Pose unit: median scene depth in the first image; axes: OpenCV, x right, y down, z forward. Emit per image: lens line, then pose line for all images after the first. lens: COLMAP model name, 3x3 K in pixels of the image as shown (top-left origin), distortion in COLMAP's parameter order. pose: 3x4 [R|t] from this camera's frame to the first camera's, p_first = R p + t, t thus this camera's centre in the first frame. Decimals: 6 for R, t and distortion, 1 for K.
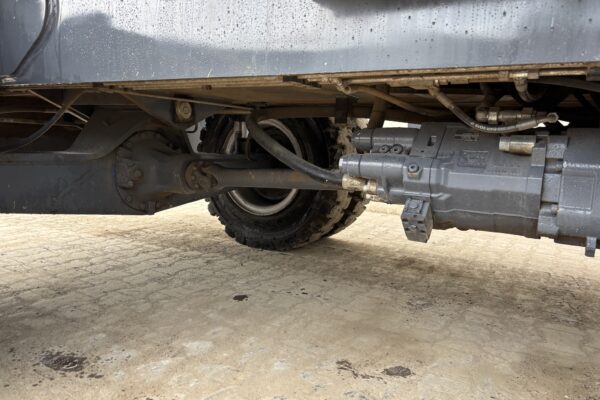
lens RADIAL K [[455.5, 0, 300.0], [0, 455.5, 200.0], [0, 0, 1]] dist [-0.004054, -0.003862]
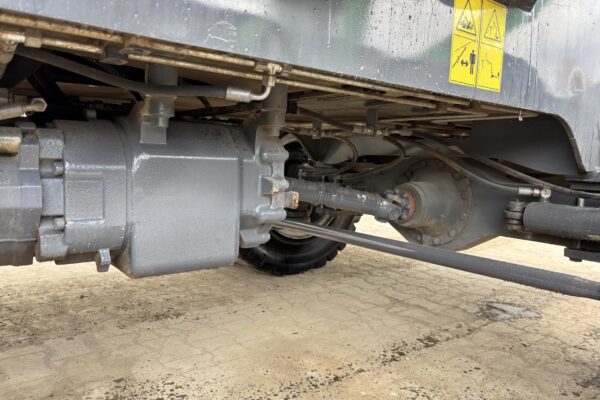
lens RADIAL K [[455.5, 0, 300.0], [0, 455.5, 200.0], [0, 0, 1]] dist [-0.004054, -0.003862]
pose [[0.340585, -0.114435, 0.933224, -0.021087], [0.099790, 0.991359, 0.085145, -0.045181], [-0.934903, 0.064127, 0.349062, 0.340765]]
